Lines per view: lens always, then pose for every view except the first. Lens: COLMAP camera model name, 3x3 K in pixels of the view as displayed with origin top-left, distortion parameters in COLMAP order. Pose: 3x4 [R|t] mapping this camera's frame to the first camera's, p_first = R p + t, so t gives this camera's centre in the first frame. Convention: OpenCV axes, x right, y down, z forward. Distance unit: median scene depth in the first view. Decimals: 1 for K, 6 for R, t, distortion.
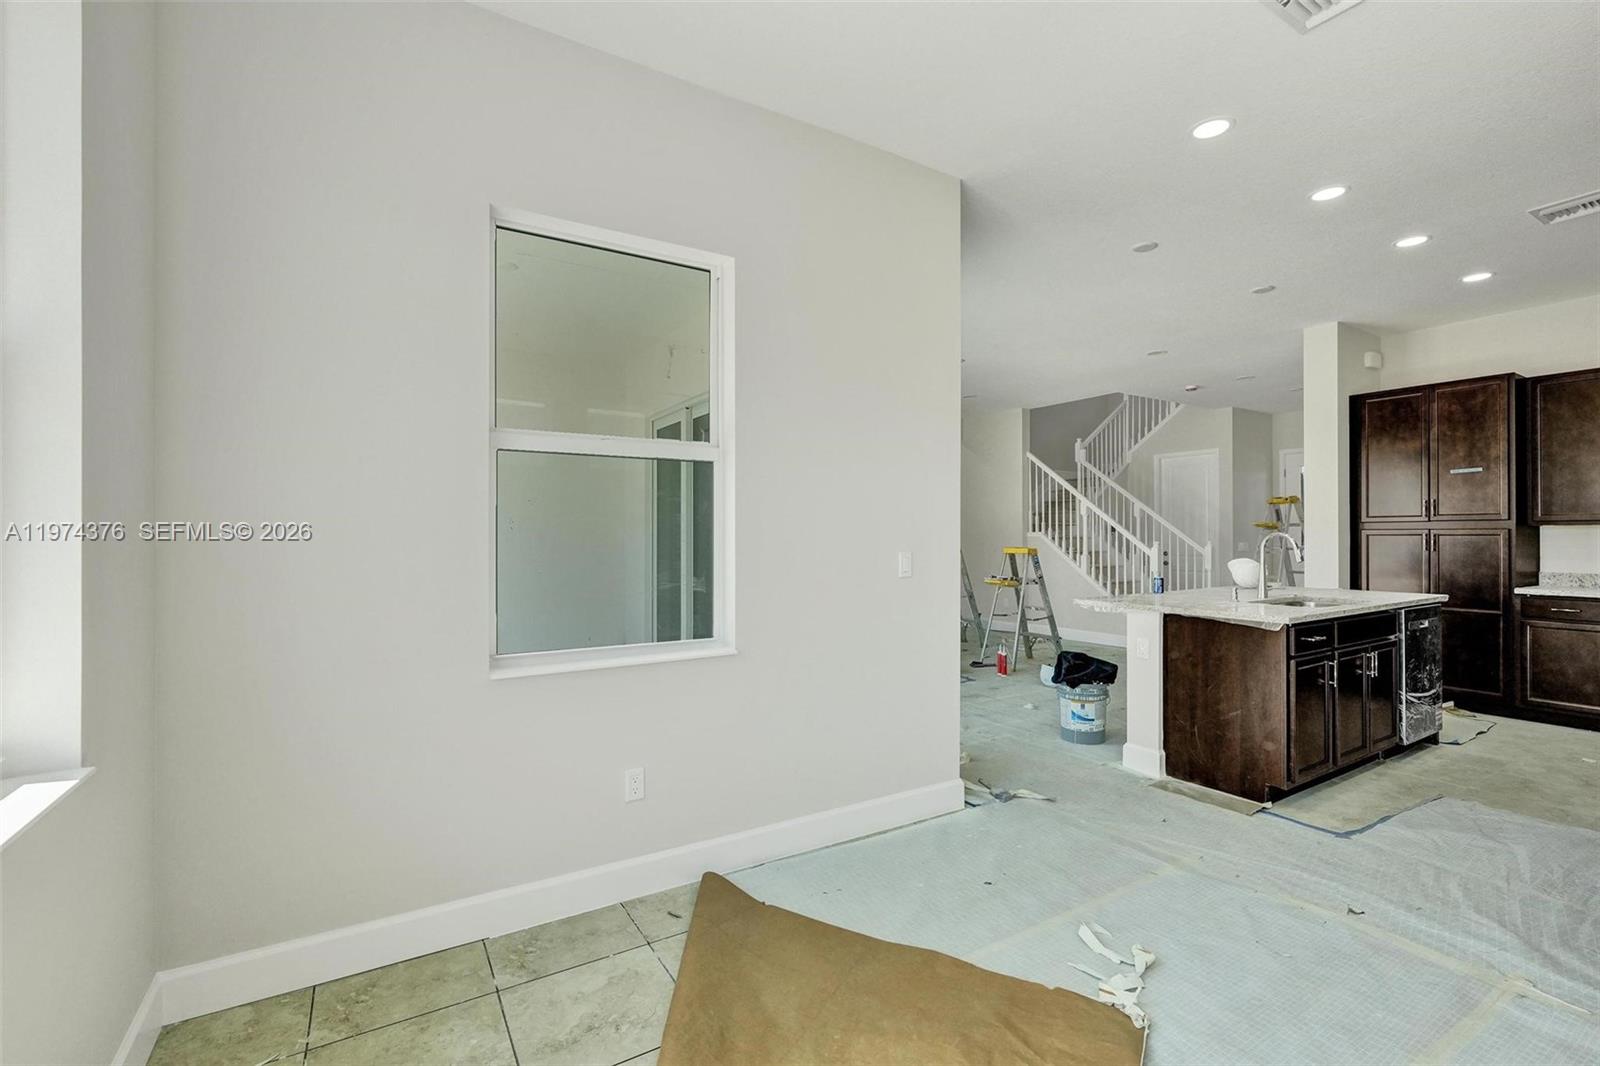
lens RADIAL K [[699.6, 0, 800.0], [0, 699.6, 533.0], [0, 0, 1]] dist [0.000988, -0.000047]
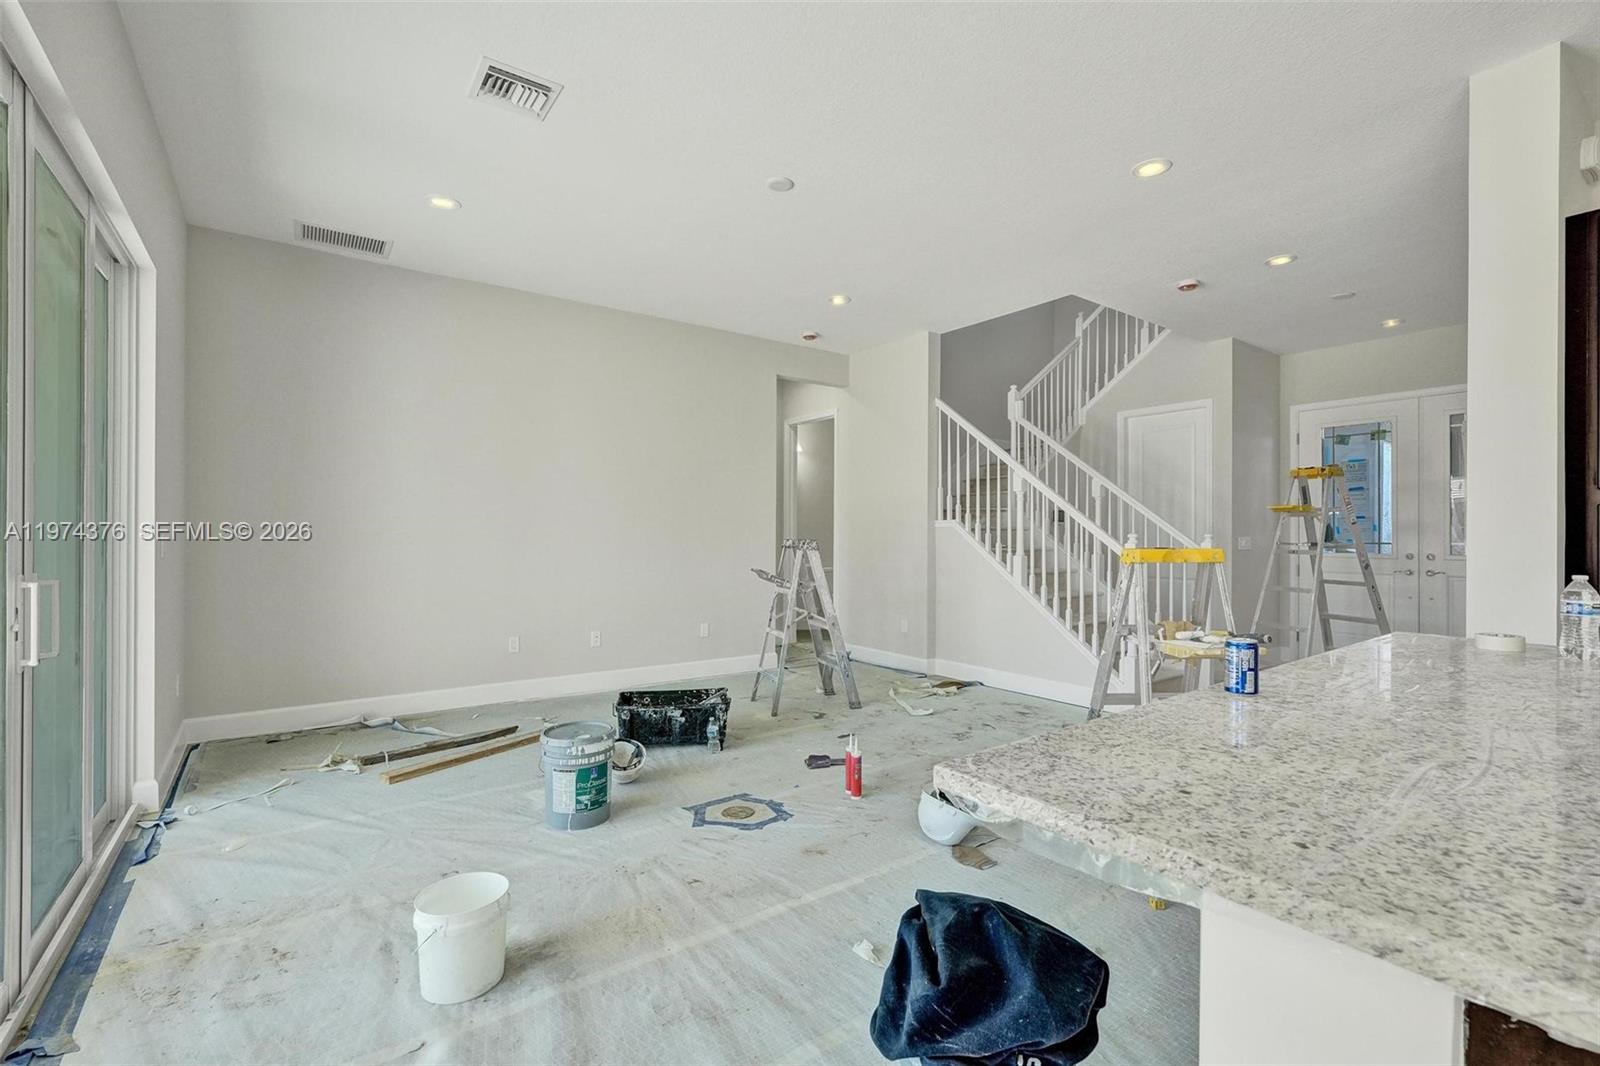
lens RADIAL K [[709.3, 0, 809.1], [0, 709.3, 541.5], [0, 0, 1]] dist [0.012437, 0.000269]
pose [[0.995769, 0.003143, 0.091841, 0.147447], [-0.004150, 0.999933, 0.010771, 0.012180], [-0.091801, -0.011106, 0.995715, 0.350926]]
